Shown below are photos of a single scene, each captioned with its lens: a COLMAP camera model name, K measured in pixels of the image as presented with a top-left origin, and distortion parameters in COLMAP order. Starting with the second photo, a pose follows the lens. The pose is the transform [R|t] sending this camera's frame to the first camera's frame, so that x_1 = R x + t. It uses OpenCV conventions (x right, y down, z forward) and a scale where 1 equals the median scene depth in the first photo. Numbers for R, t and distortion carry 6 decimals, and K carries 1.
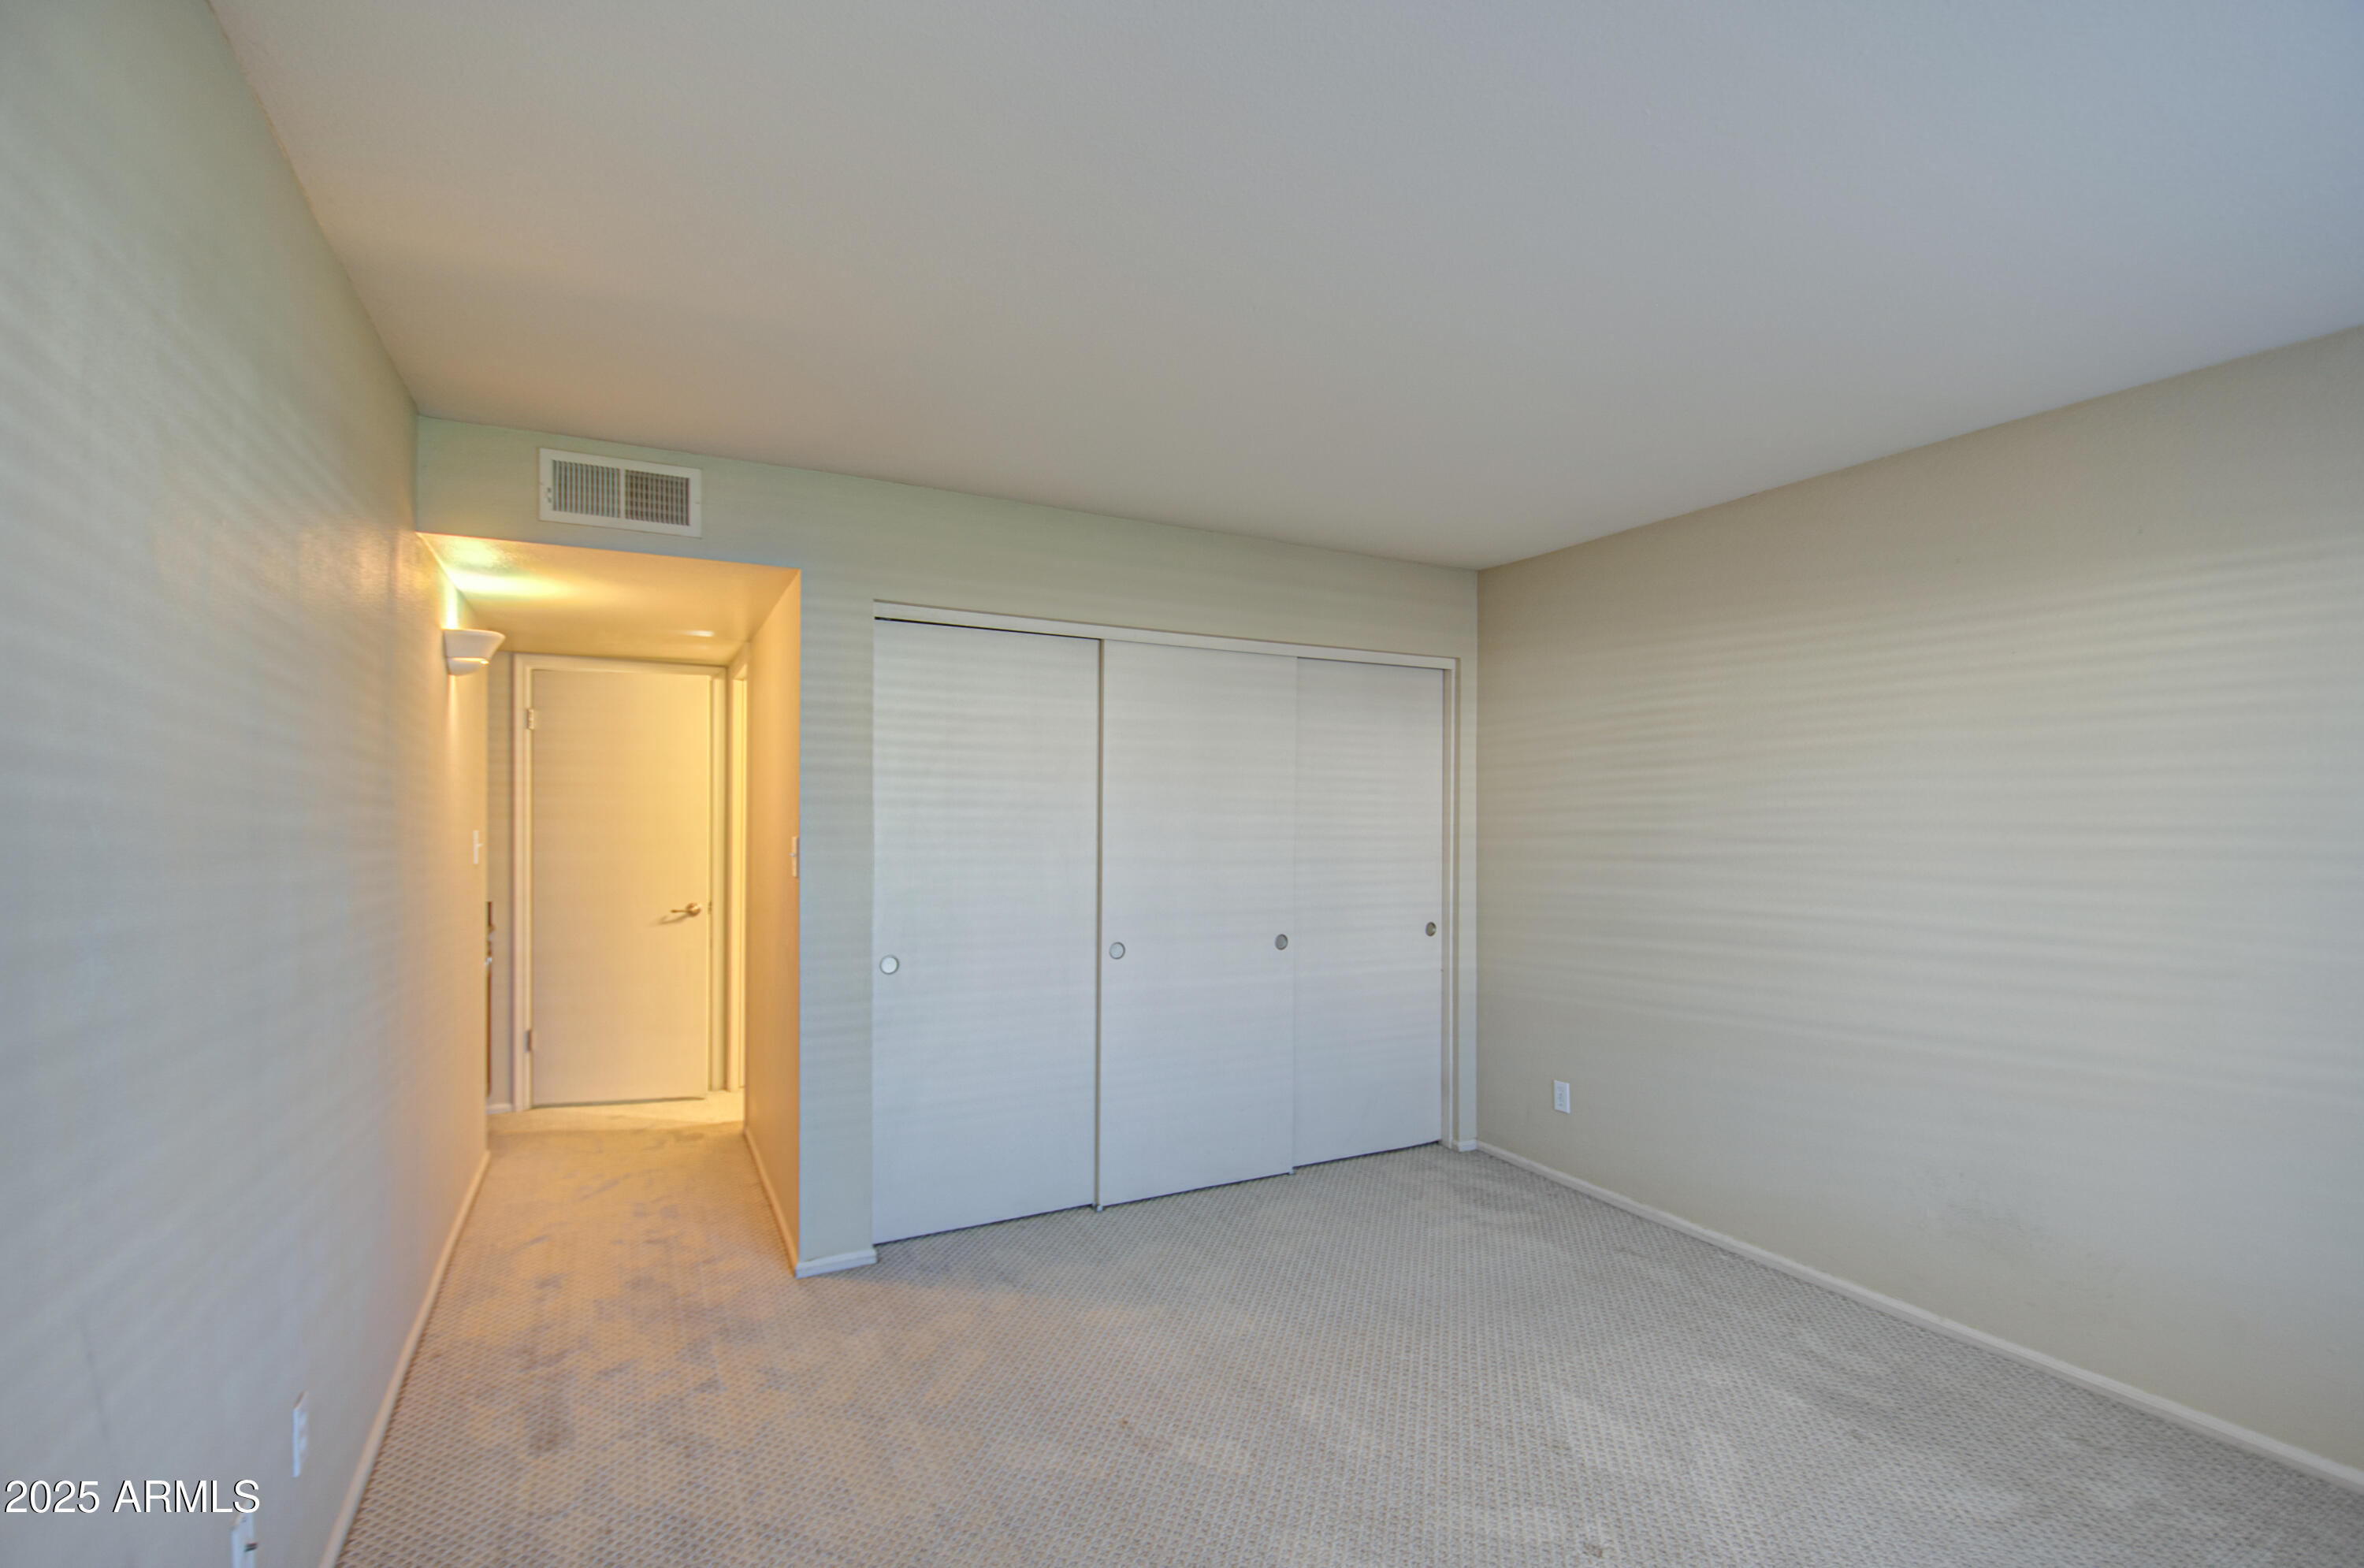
lens RADIAL K [[1036.7, 0, 1172.2], [0, 1036.7, 811.0], [0, 0, 1]] dist [0.022456, -0.024634]
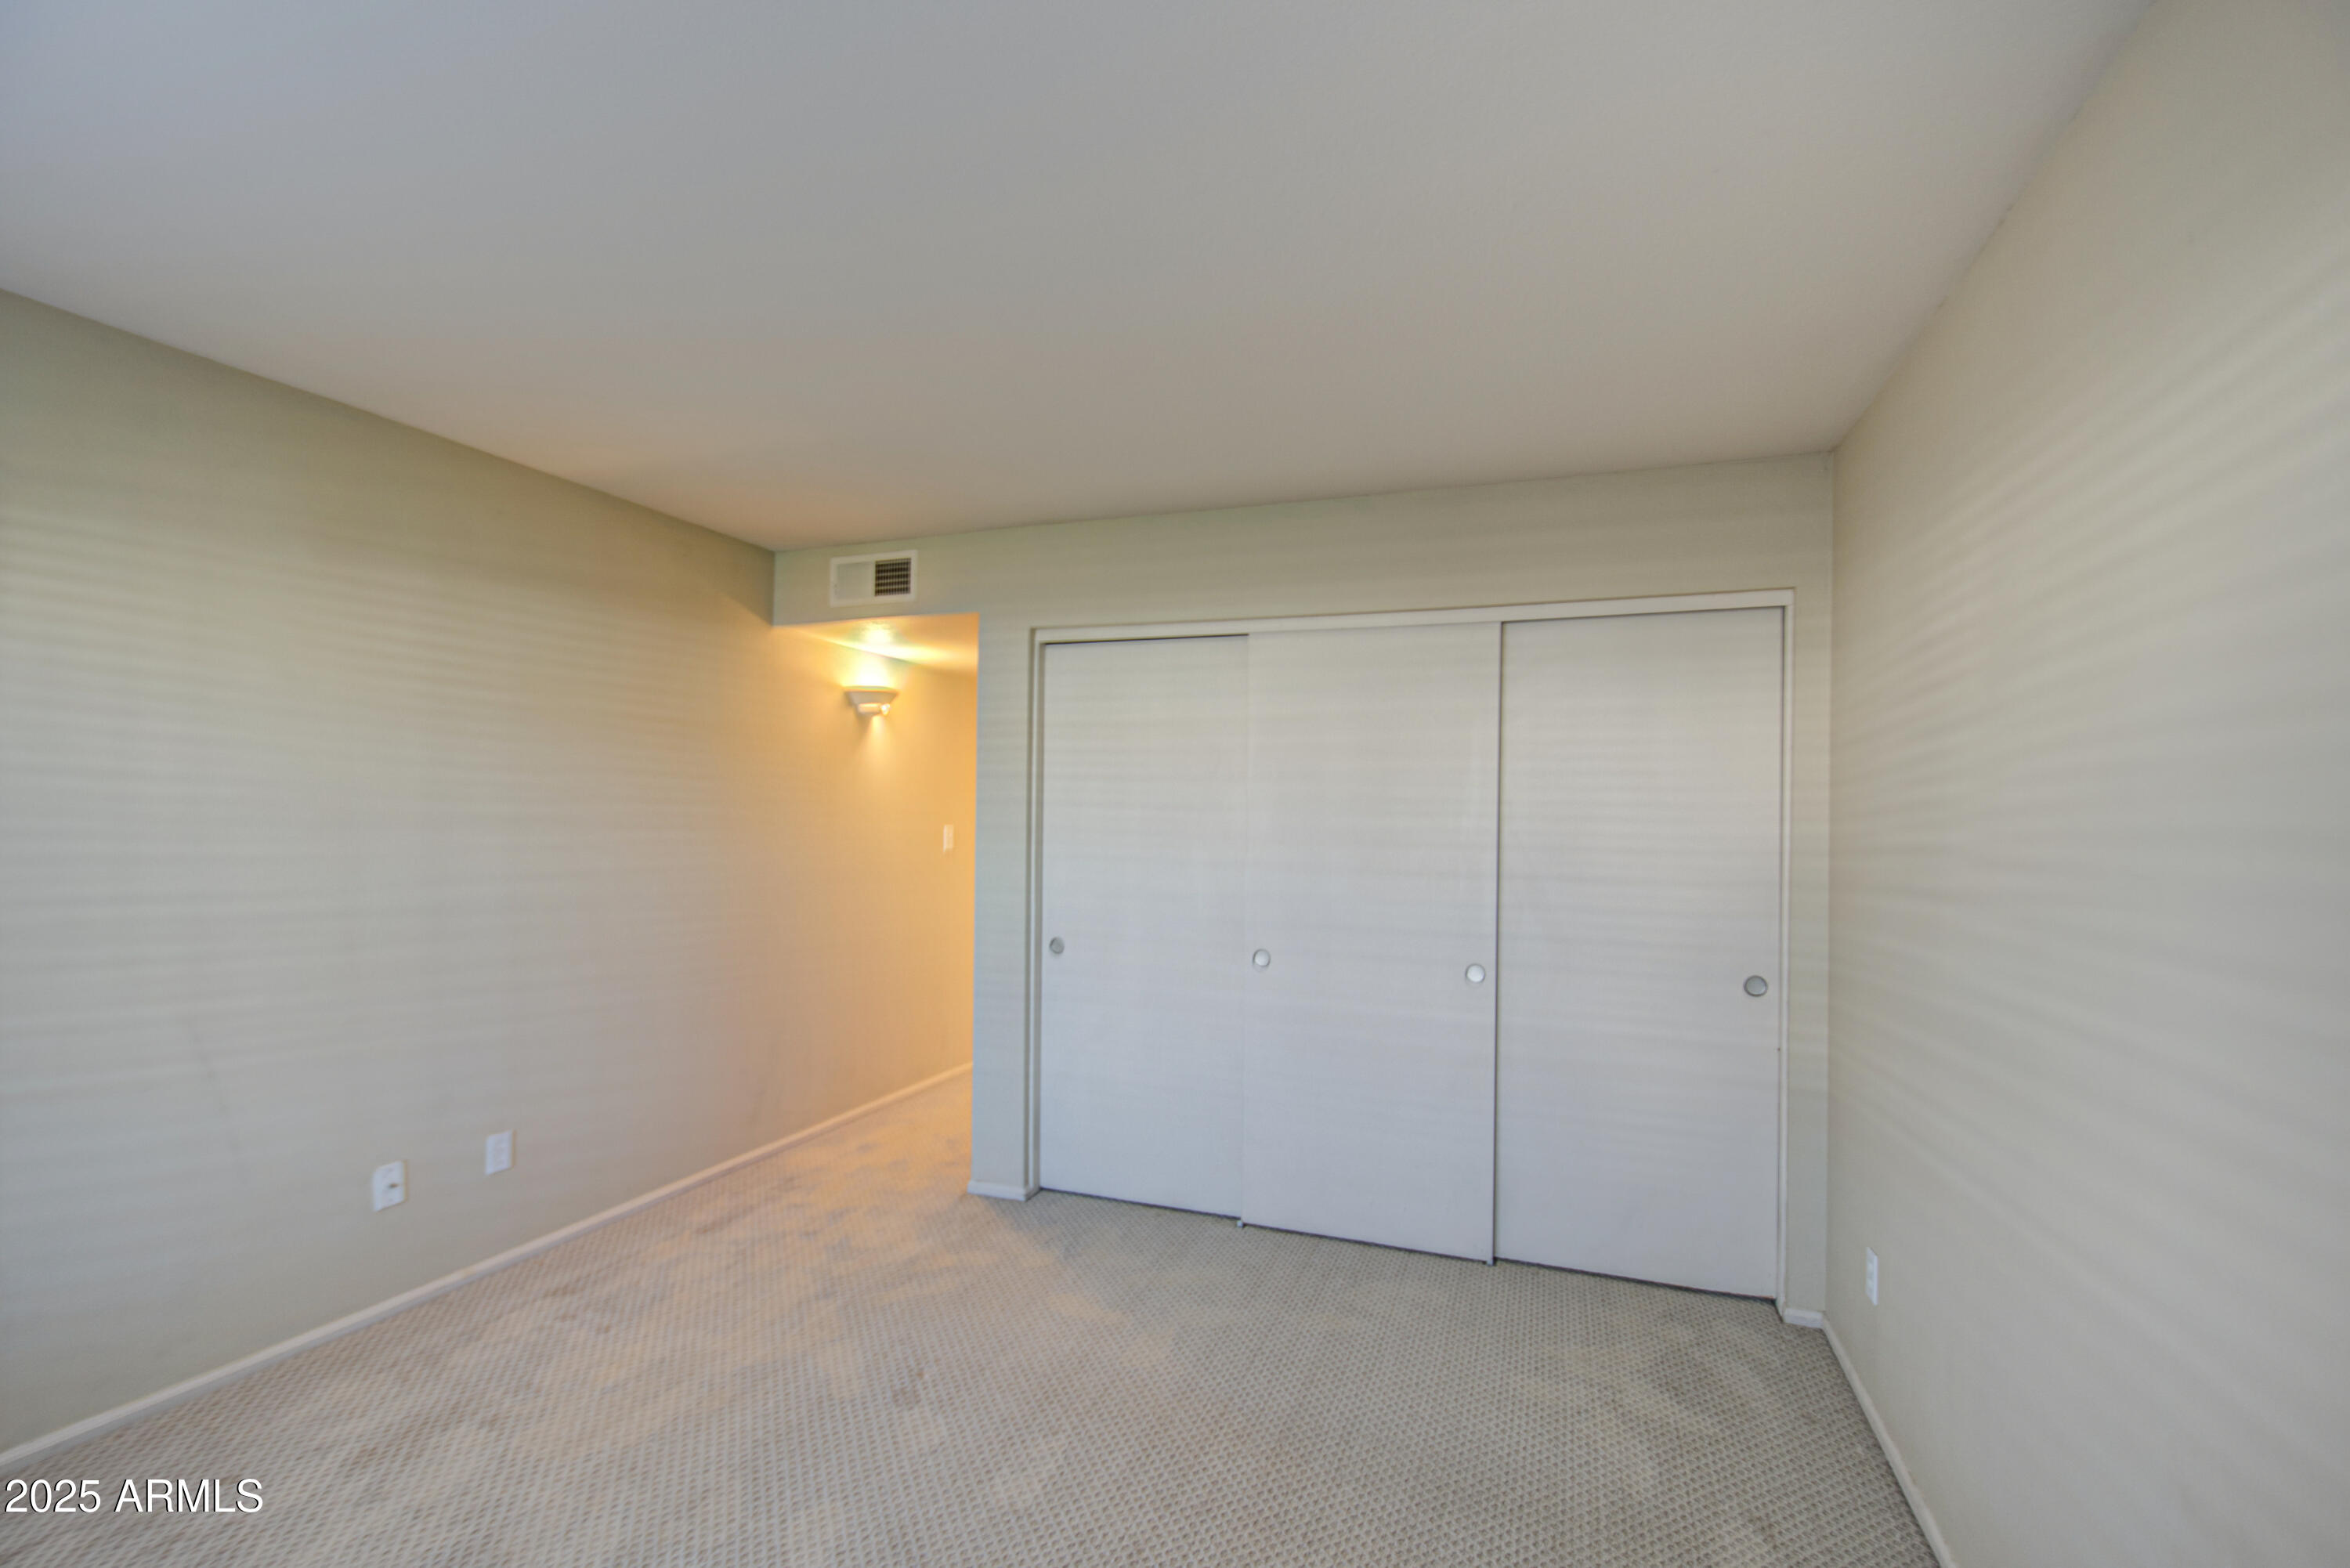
lens RADIAL K [[1030.5, 0, 1165.3], [0, 1030.5, 810.9], [0, 0, 1]] dist [0.022456, -0.024634]
pose [[0.674939, 0.001515, -0.737872, 0.701111], [-0.005889, 0.999977, -0.003334, 0.002456], [0.737850, 0.006595, 0.674932, 0.351630]]
